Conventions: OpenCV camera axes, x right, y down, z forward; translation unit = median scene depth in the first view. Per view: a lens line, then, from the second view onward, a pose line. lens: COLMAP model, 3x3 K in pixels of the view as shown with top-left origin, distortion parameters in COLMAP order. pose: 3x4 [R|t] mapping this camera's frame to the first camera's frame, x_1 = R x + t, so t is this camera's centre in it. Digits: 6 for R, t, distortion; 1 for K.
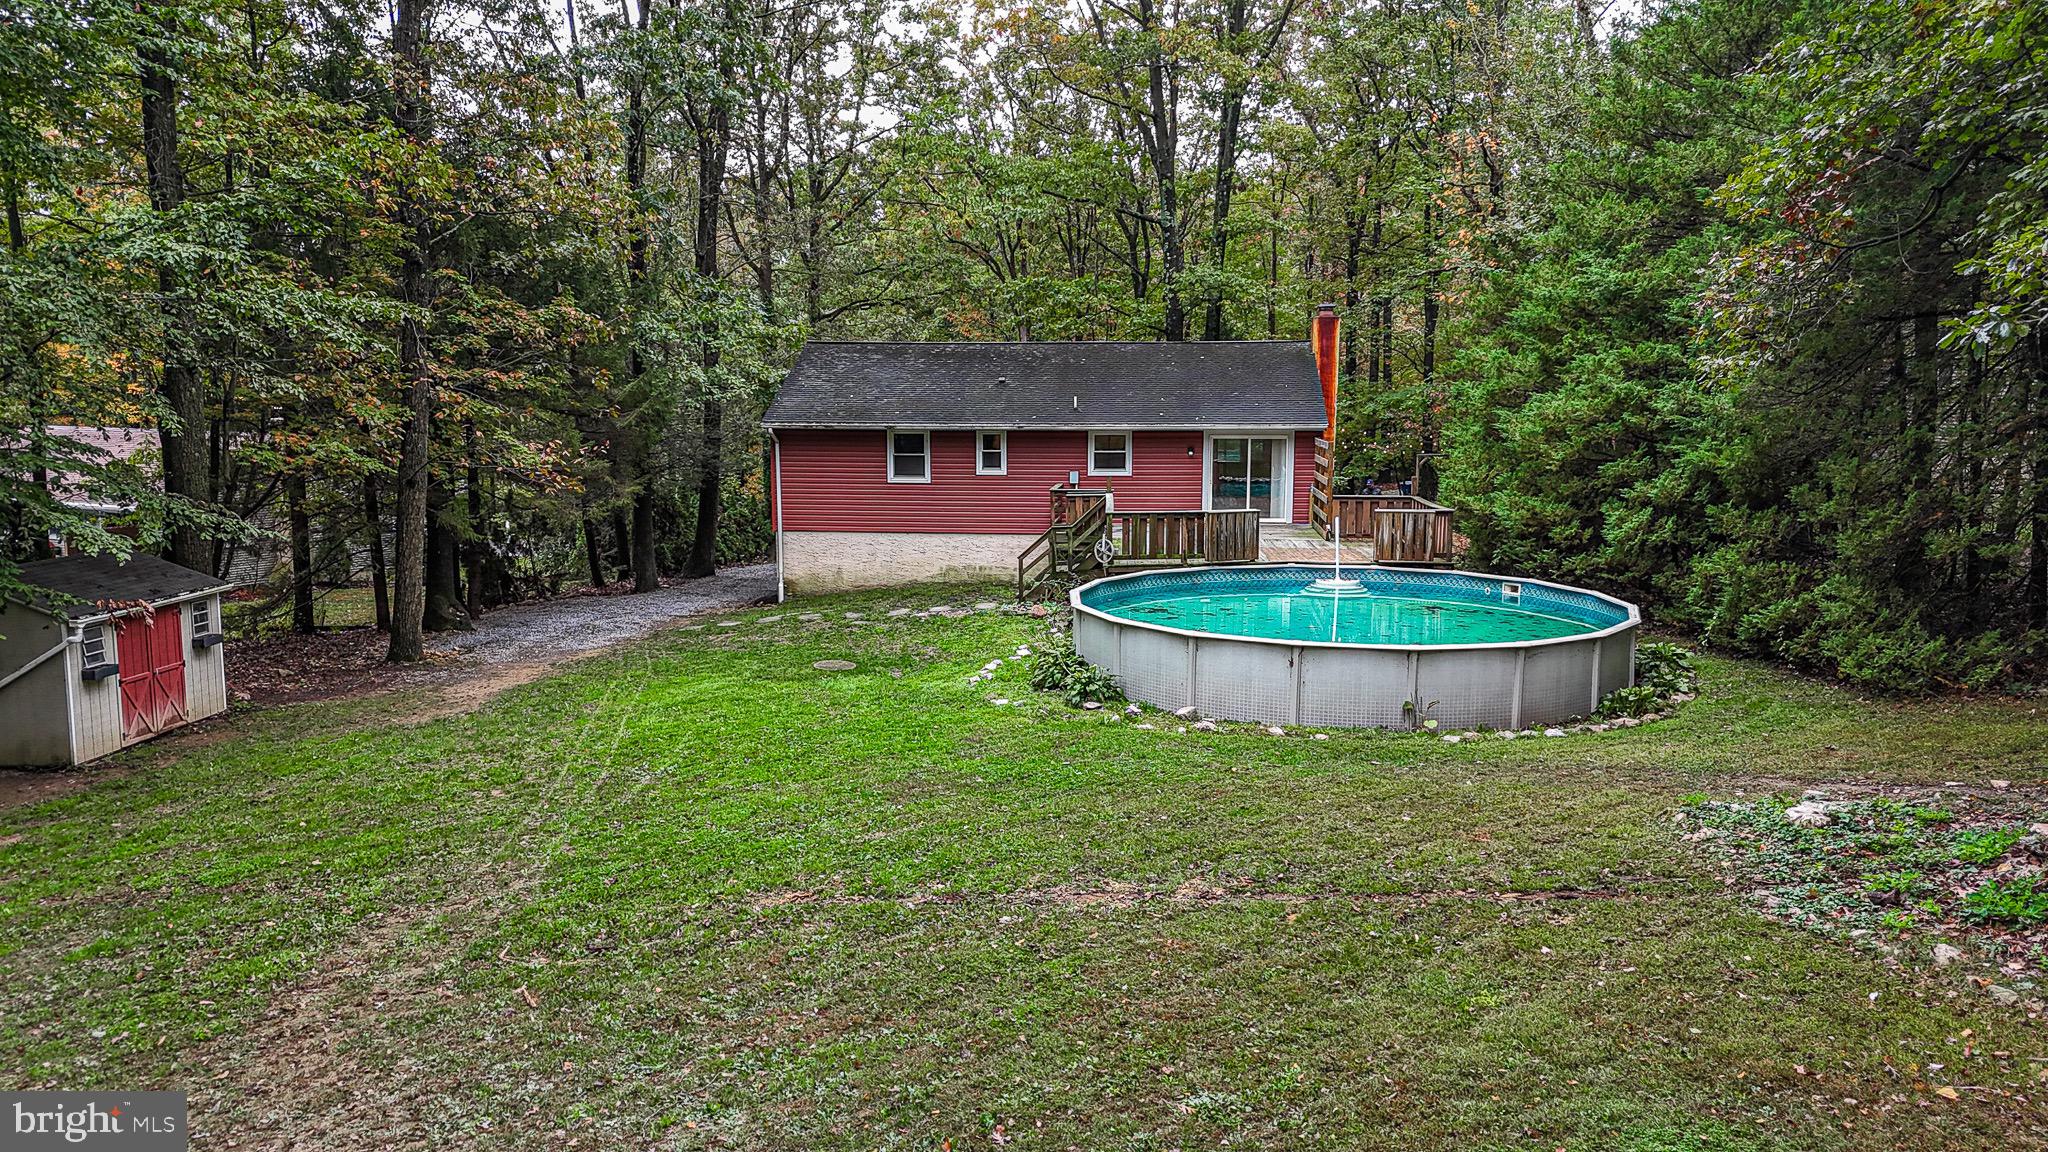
lens RADIAL K [[1508.6, 0, 1033.0], [0, 1508.6, 567.7], [0, 0, 1]] dist [0.071267, -0.055924]
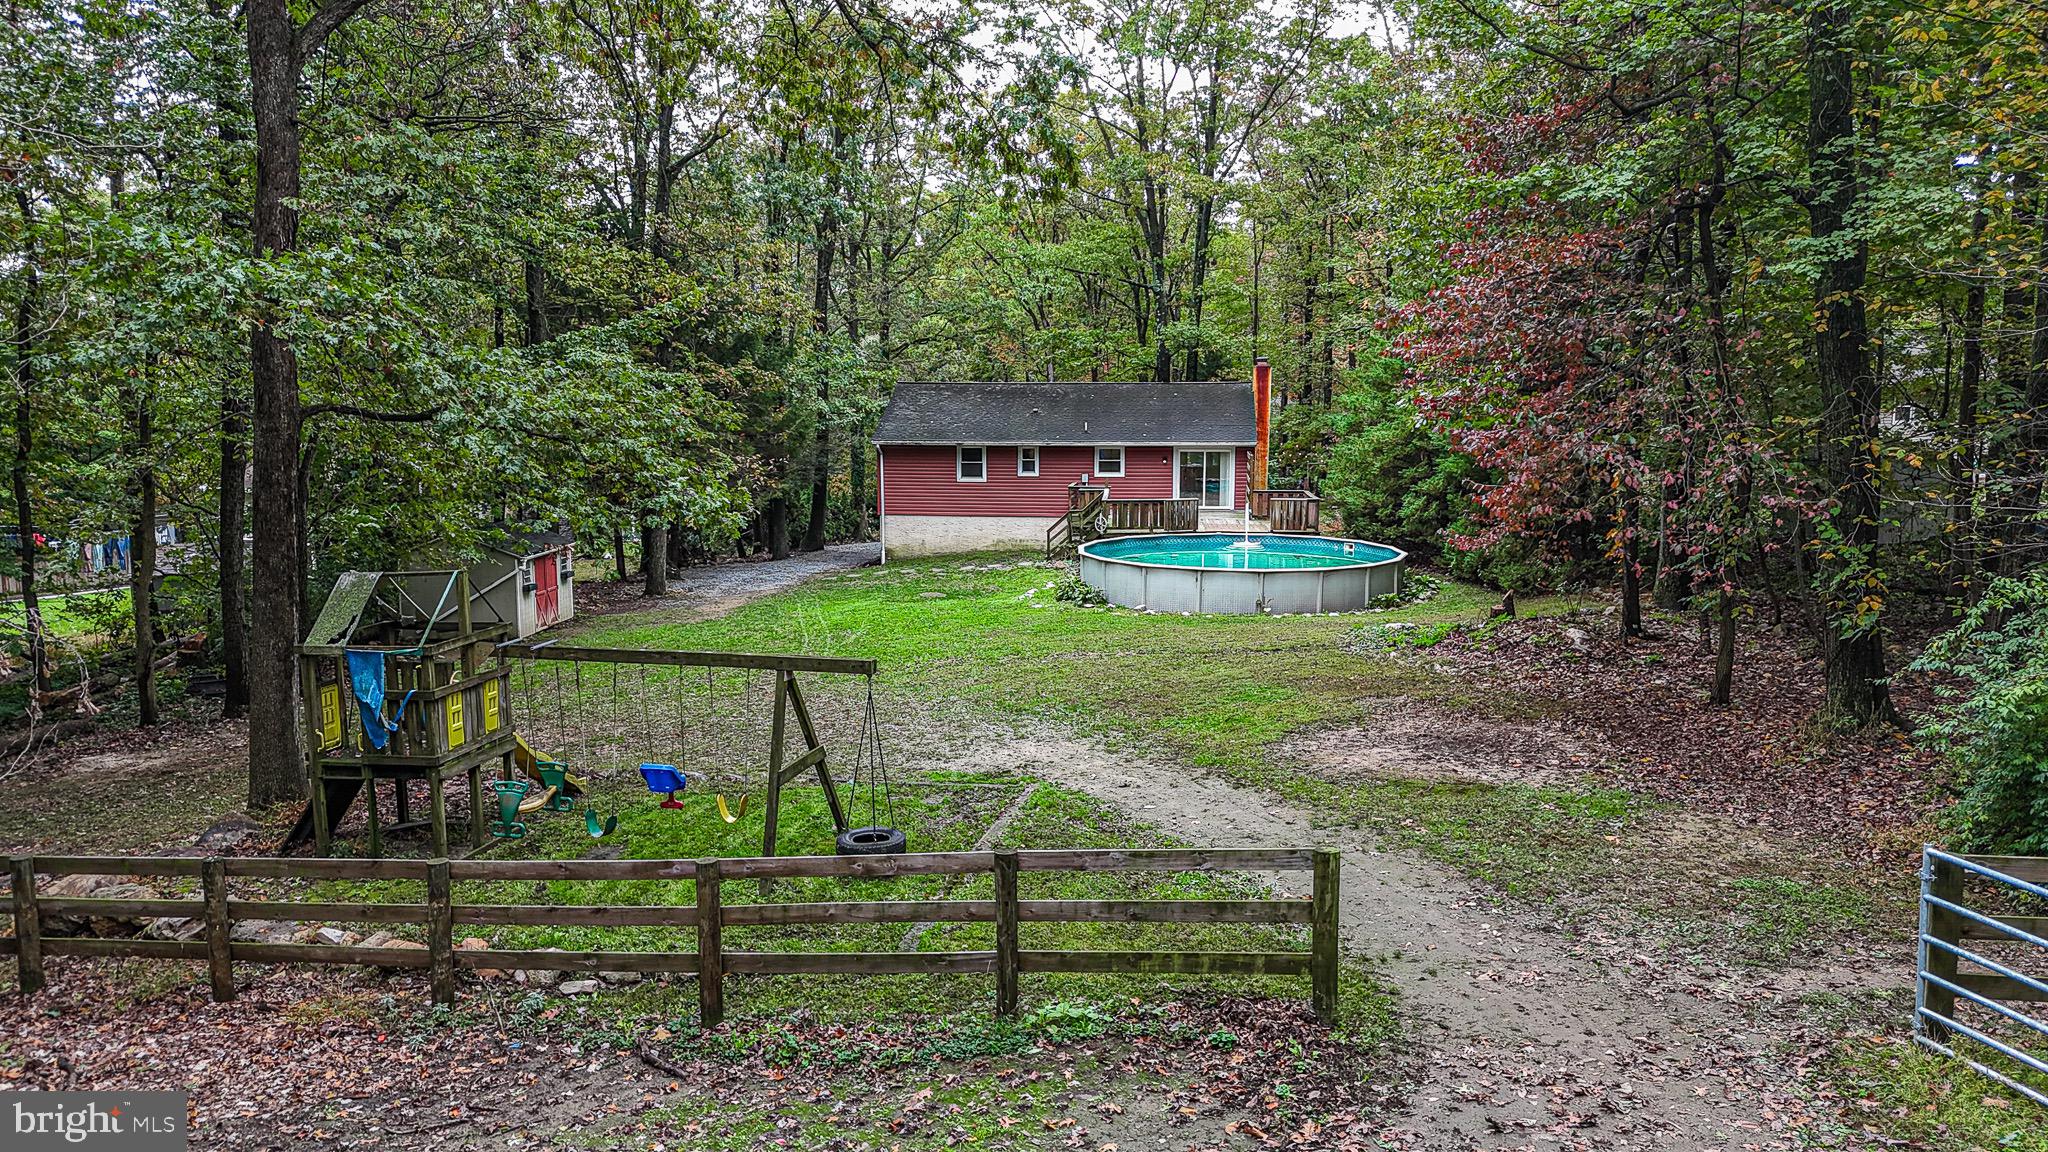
lens RADIAL K [[1508.6, 0, 1018.5], [0, 1508.6, 579.5], [0, 0, 1]] dist [0.071267, -0.055924]
pose [[0.999655, 0.002777, -0.026134, 0.001367], [-0.002592, 0.999971, 0.007102, 0.029137], [0.026153, -0.007032, 0.999633, -0.480989]]
